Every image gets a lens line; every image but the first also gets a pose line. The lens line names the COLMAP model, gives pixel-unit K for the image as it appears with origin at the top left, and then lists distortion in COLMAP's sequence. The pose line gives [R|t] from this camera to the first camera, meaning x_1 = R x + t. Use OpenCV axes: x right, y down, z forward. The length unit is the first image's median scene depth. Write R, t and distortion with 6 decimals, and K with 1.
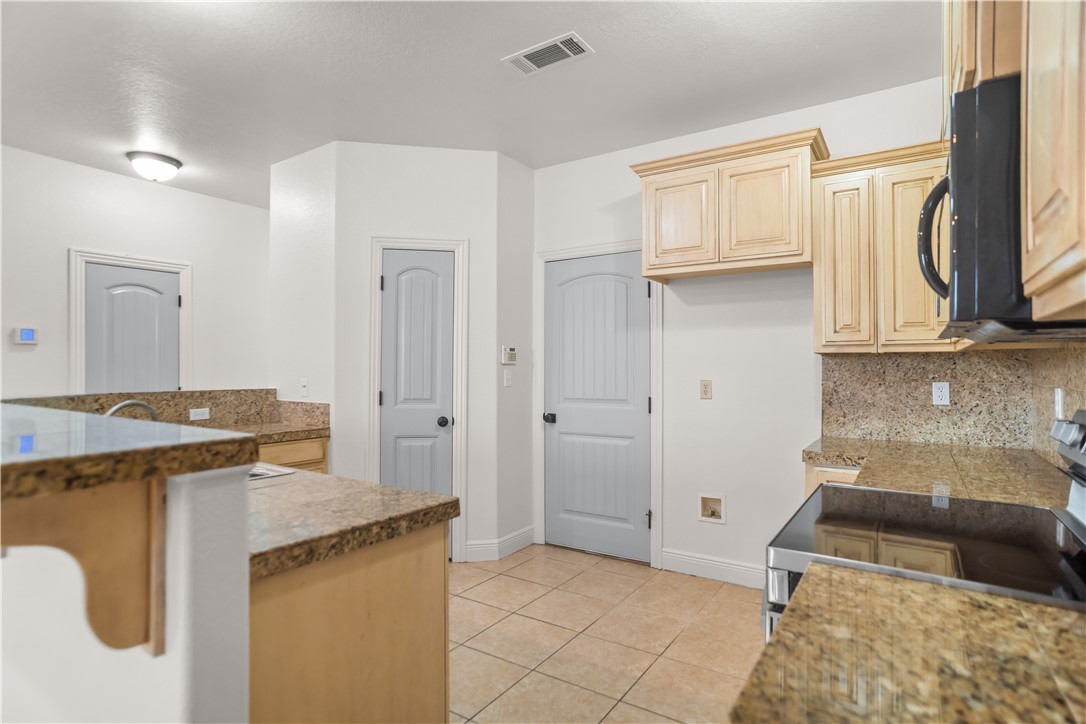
lens RADIAL K [[563.9, 0, 545.3], [0, 563.9, 360.6], [0, 0, 1]] dist [-0.068012, 0.047906]
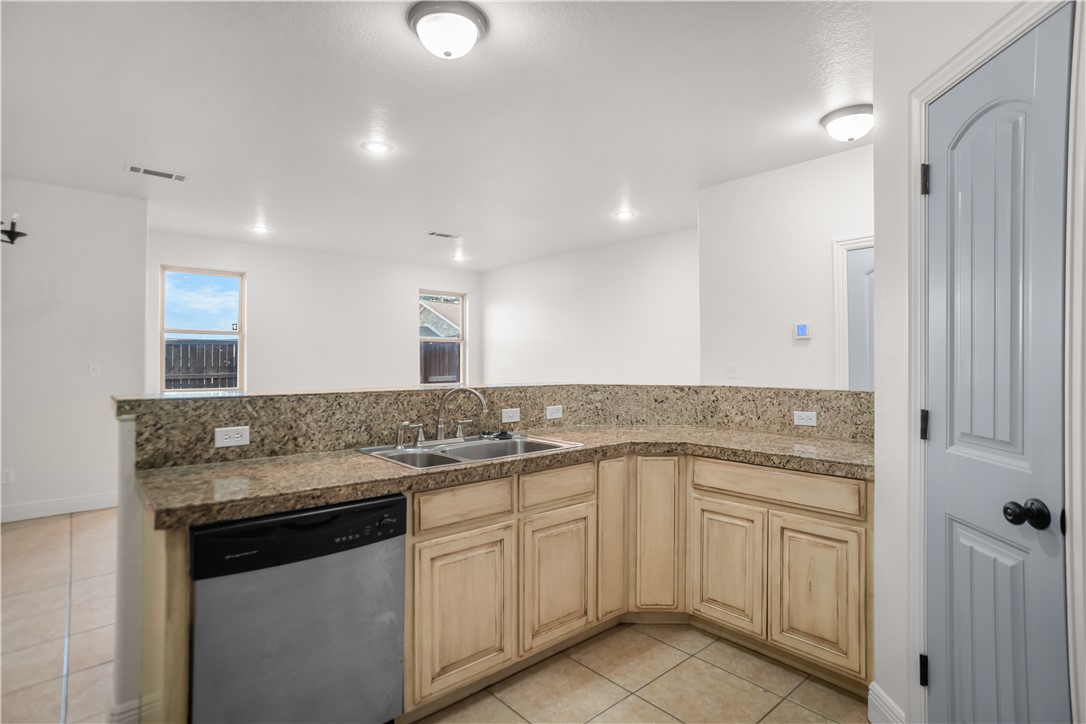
lens RADIAL K [[544.3, 0, 543.0], [0, 544.3, 362.0], [0, 0, 1]] dist [-0.056443, 0.041398]
pose [[-0.258148, -0.000345, -0.966105, 0.250908], [0.012117, 0.999920, -0.003595, 0.014904], [0.966029, -0.012634, -0.258124, 0.930405]]
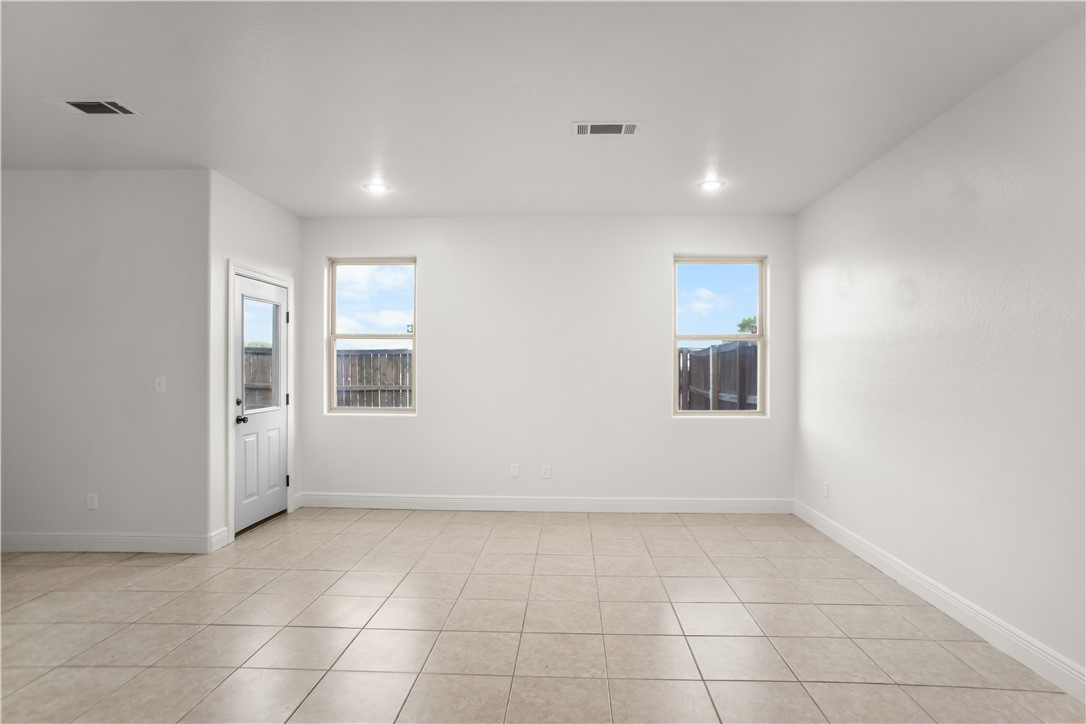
lens RADIAL K [[563.8, 0, 559.3], [0, 563.8, 368.5], [0, 0, 1]] dist [-0.072438, 0.044663]
pose [[-0.844832, -0.000834, -0.535031, -0.947548], [0.006447, 0.999910, -0.011739, -0.000793], [0.534993, -0.013367, -0.844751, 0.898380]]
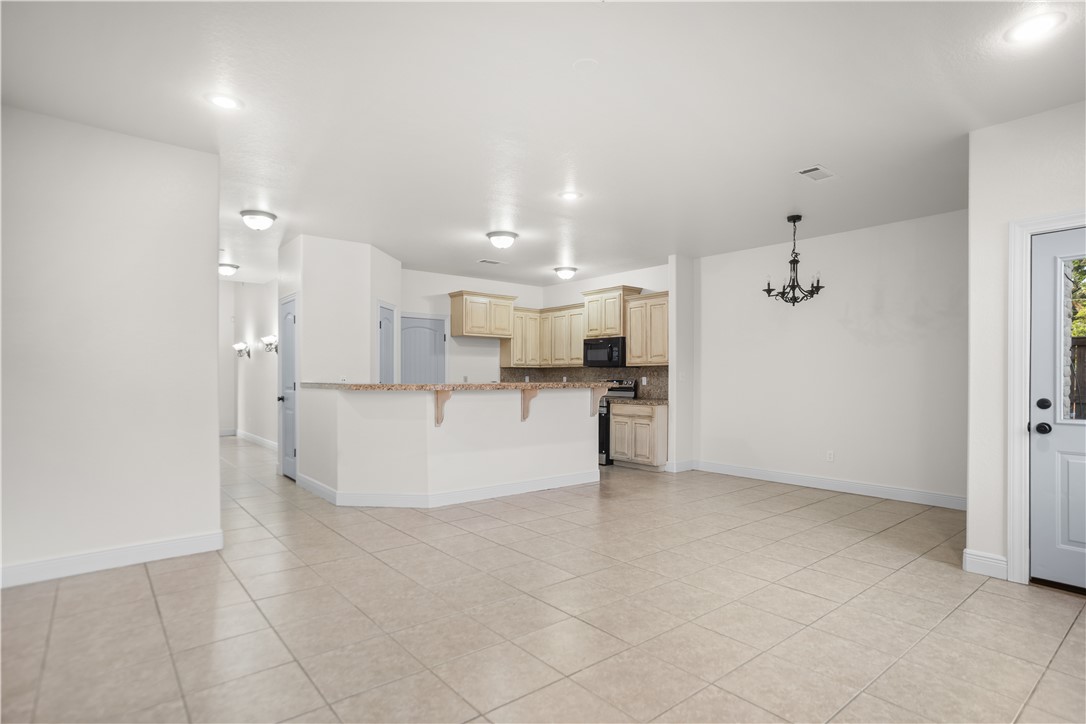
lens RADIAL K [[563.9, 0, 545.3], [0, 563.9, 360.6], [0, 0, 1]] dist [-0.068012, 0.047906]
pose [[0.292134, 0.028303, 0.955959, -2.252747], [-0.017921, 0.999548, -0.024117, 0.021630], [-0.956210, -0.010086, 0.292509, -0.103716]]
